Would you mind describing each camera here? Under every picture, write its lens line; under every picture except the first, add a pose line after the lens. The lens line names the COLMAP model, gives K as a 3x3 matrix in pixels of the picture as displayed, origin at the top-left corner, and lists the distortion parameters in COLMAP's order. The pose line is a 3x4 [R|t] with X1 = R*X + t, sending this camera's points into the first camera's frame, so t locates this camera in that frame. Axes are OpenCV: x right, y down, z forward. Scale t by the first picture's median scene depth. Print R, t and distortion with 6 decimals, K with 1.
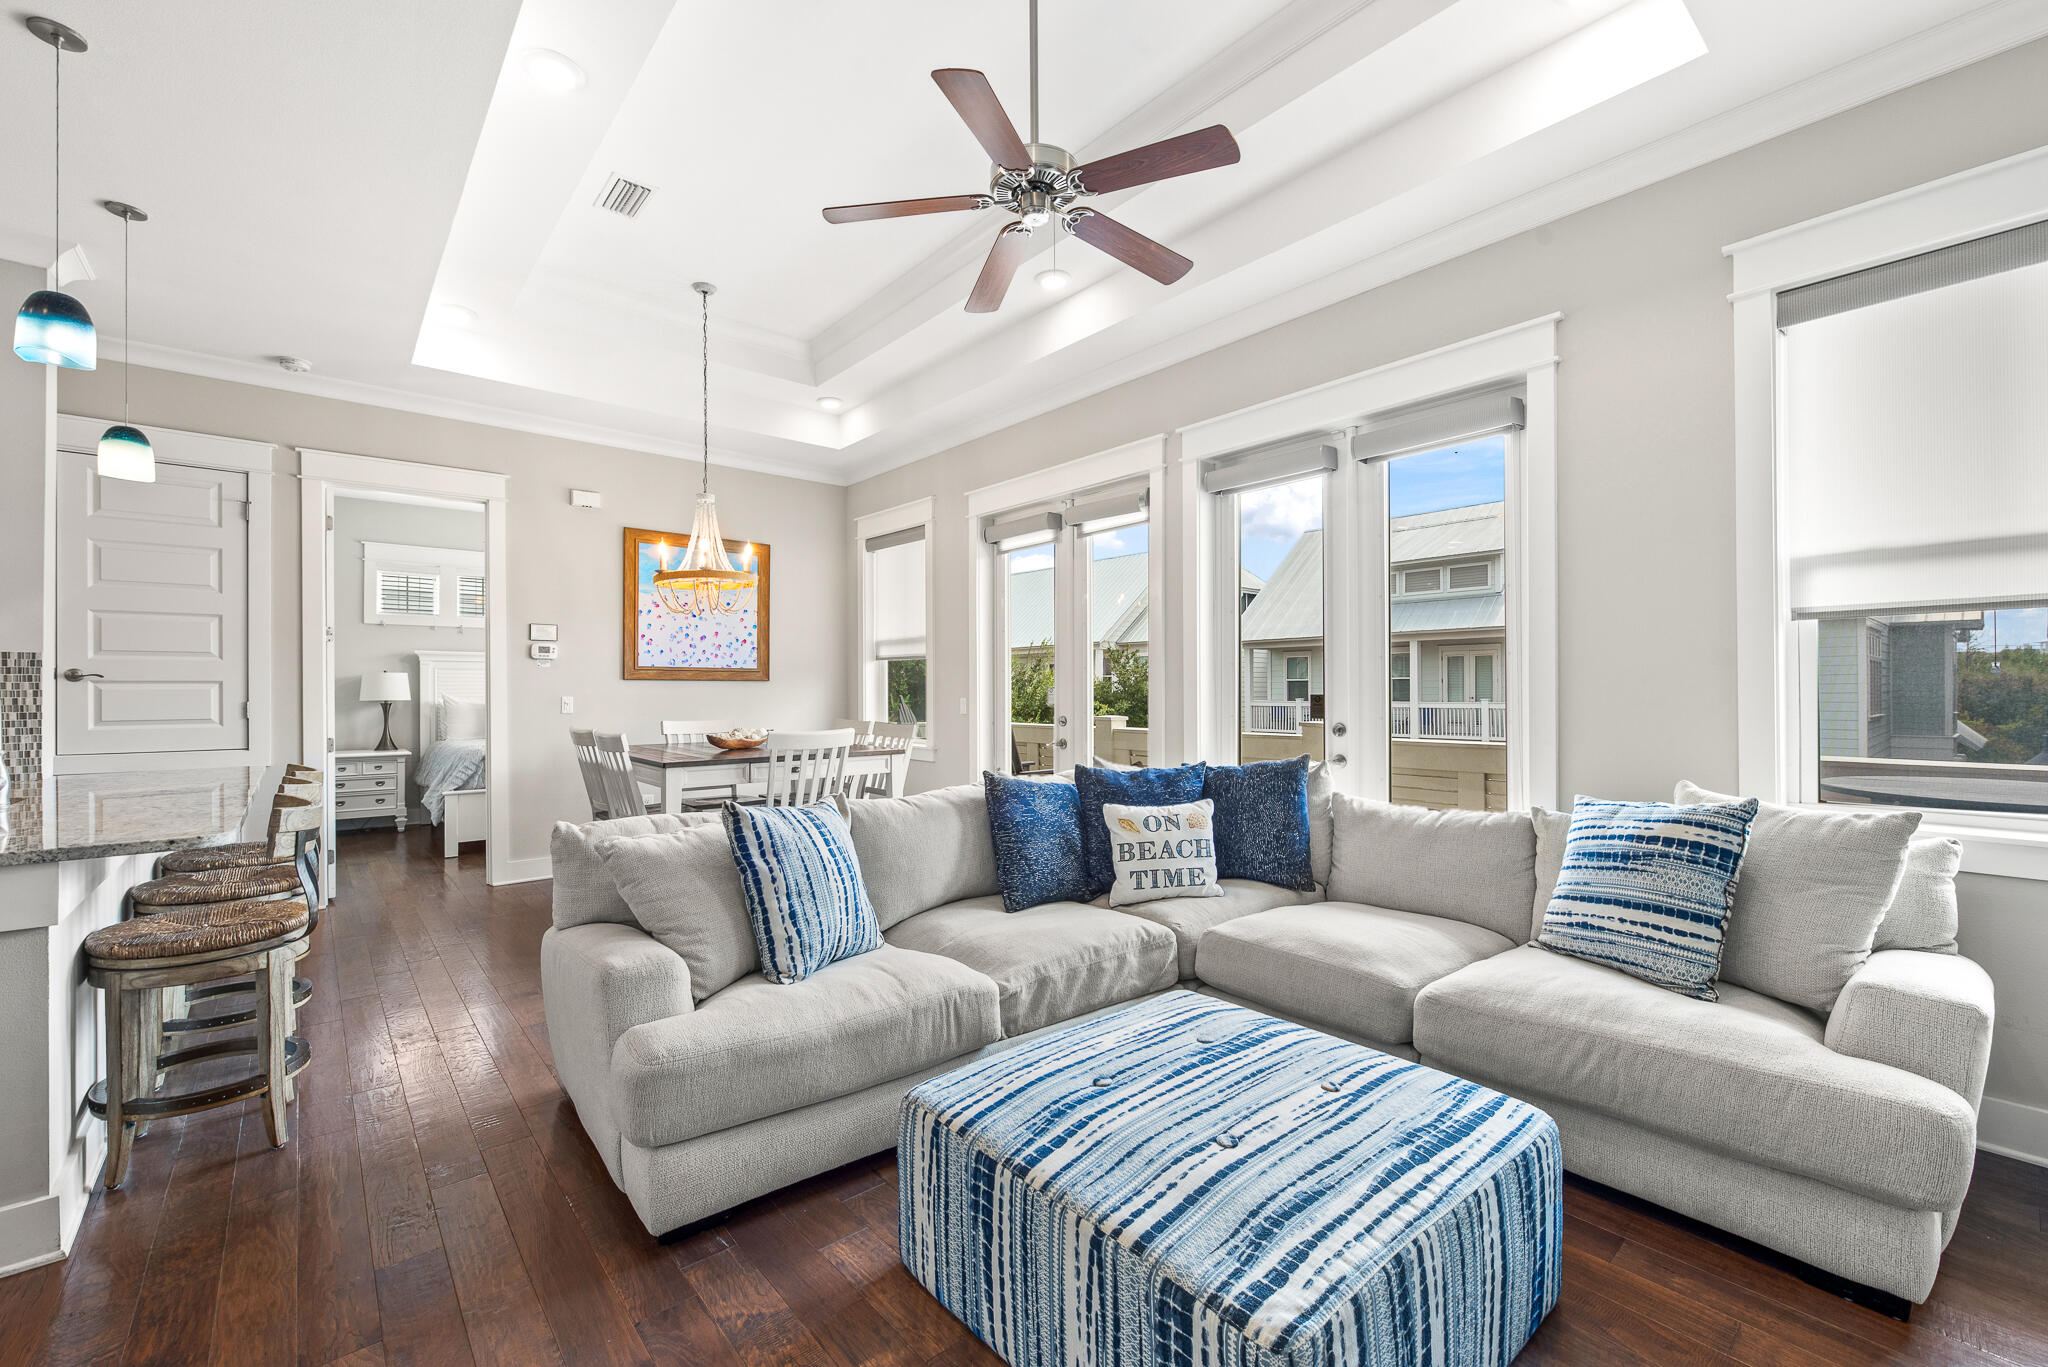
lens RADIAL K [[844.6, 0, 1023.8], [0, 844.6, 691.2], [0, 0, 1]] dist [0.000293, -0.001014]
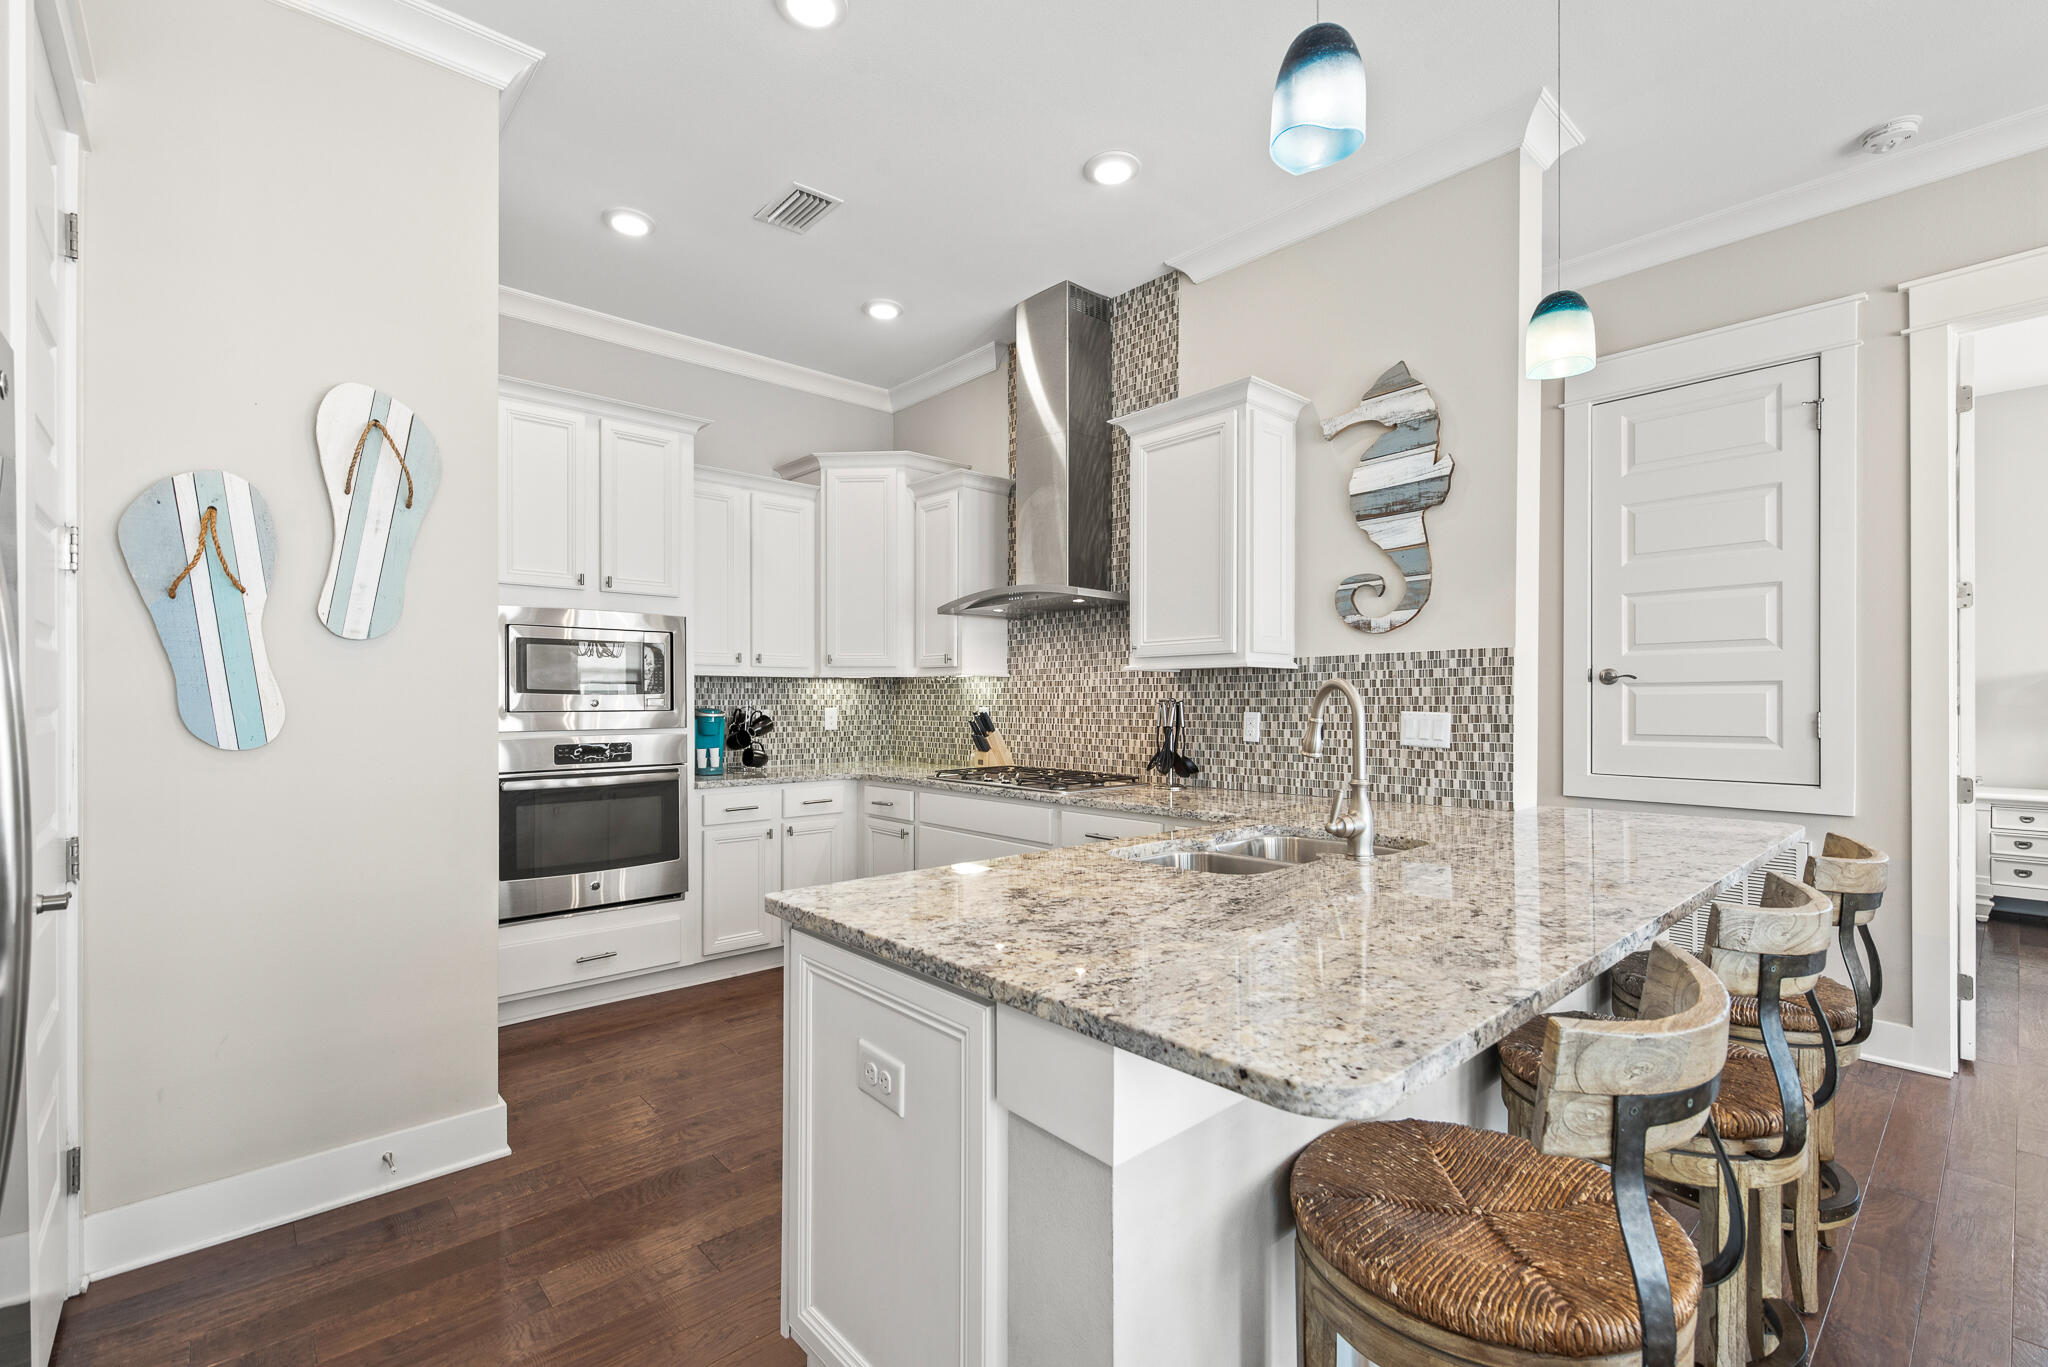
lens RADIAL K [[890.8, 0, 1009.8], [0, 890.8, 710.2], [0, 0, 1]] dist [0.002067, -0.001738]
pose [[0.014659, 0.013303, -0.999804, -0.357325], [0.001832, 0.999909, 0.013332, 0.000510], [0.999891, -0.002027, 0.014633, 0.535366]]
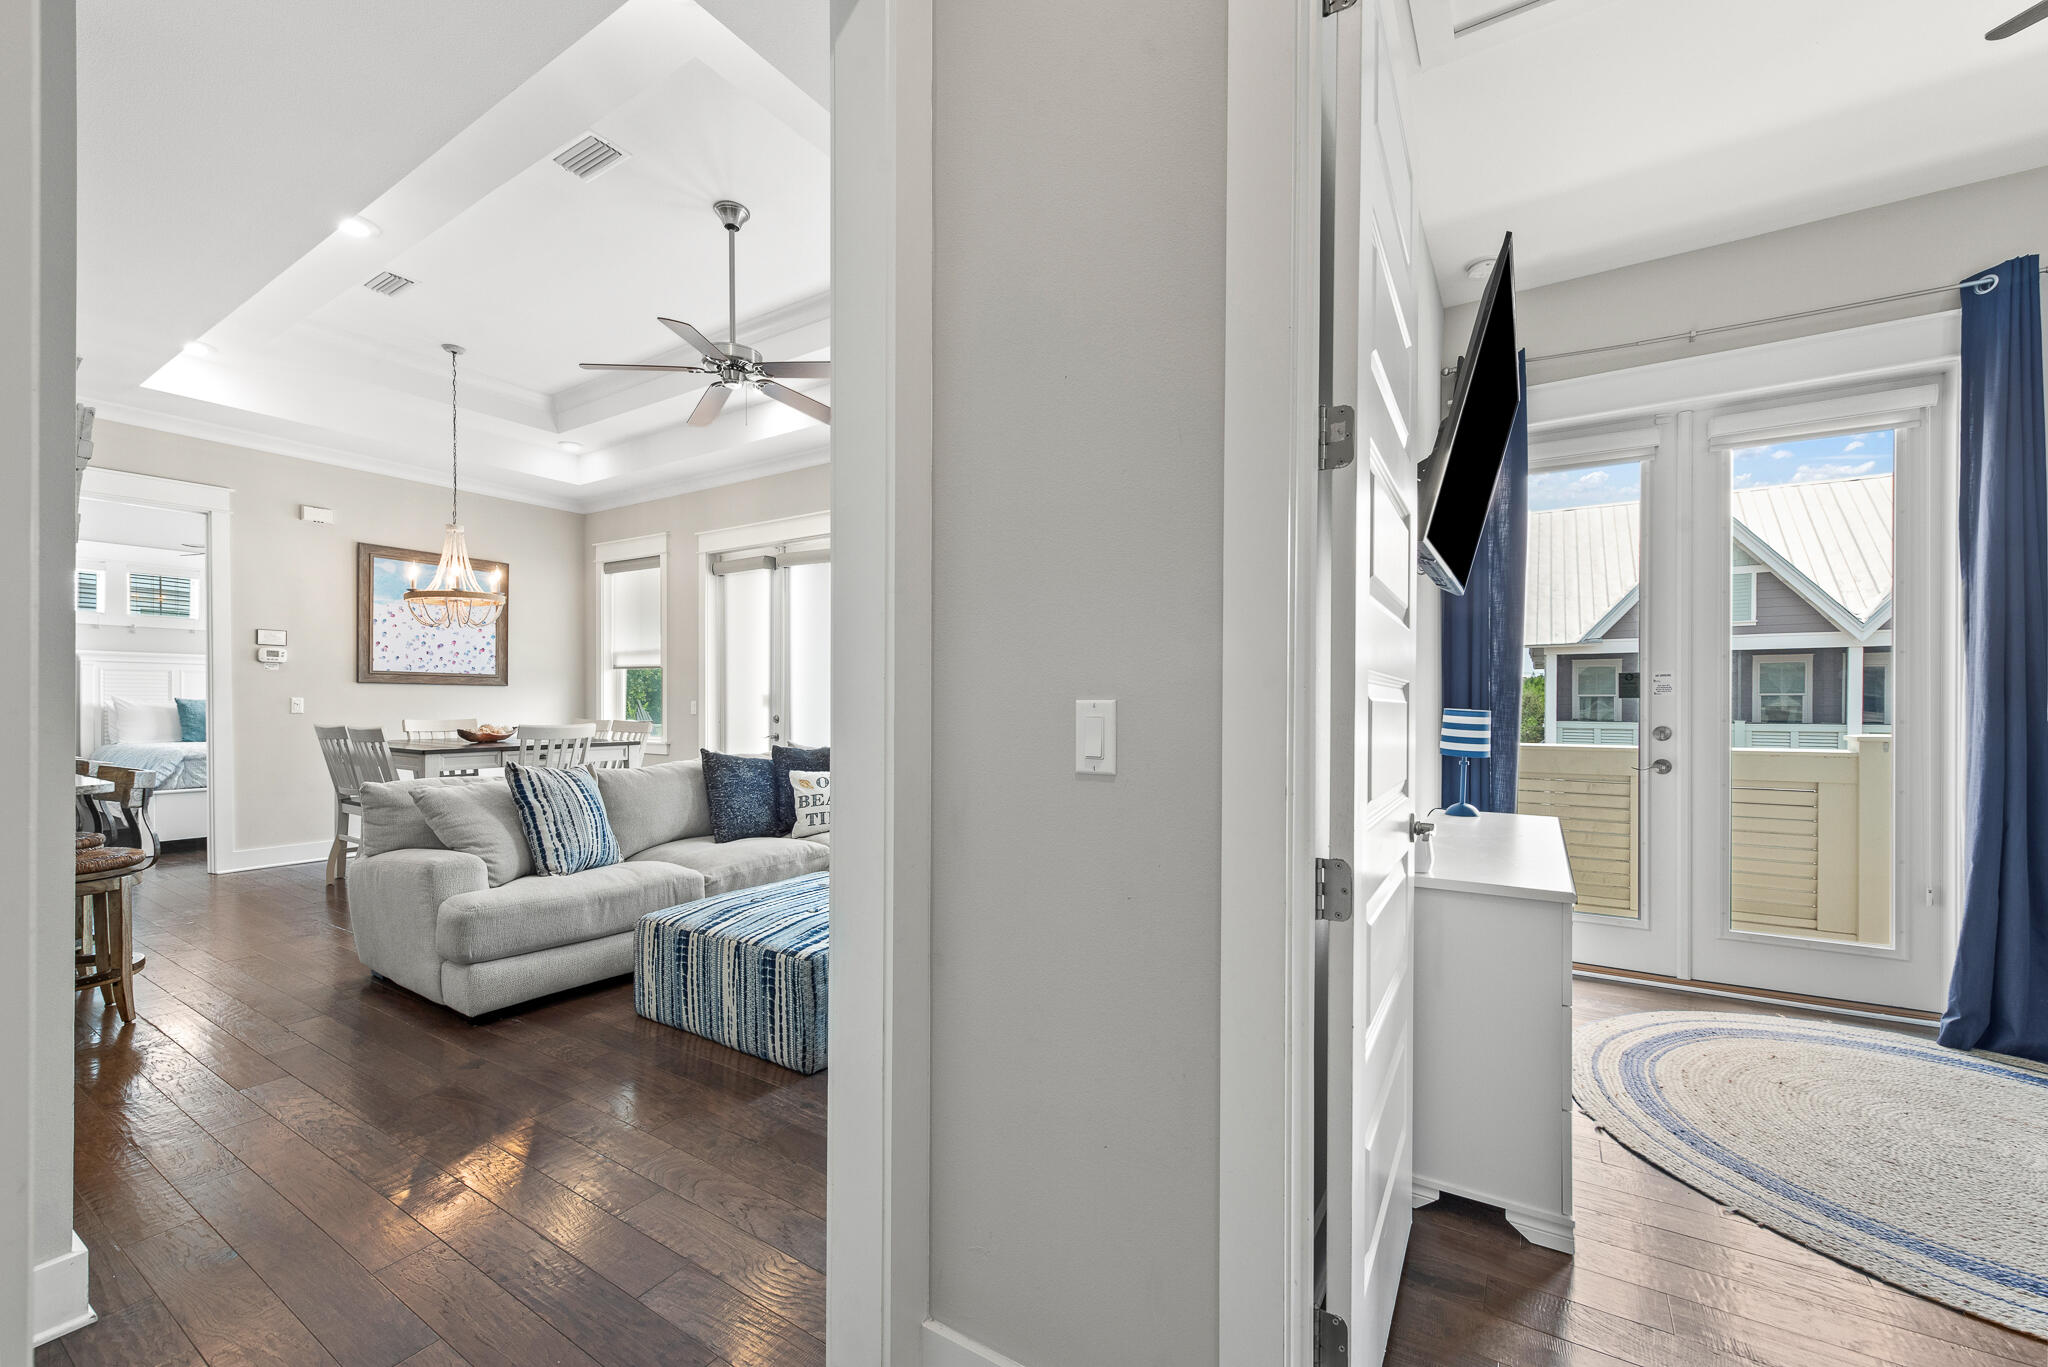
lens RADIAL K [[819.4, 0, 1024.2], [0, 819.4, 707.3], [0, 0, 1]] dist [0.006733, -0.000953]
pose [[0.956685, 0.003424, 0.291105, 0.071409], [-0.004796, 0.999981, 0.004000, 0.017493], [-0.291085, -0.005222, 0.956683, -0.480501]]
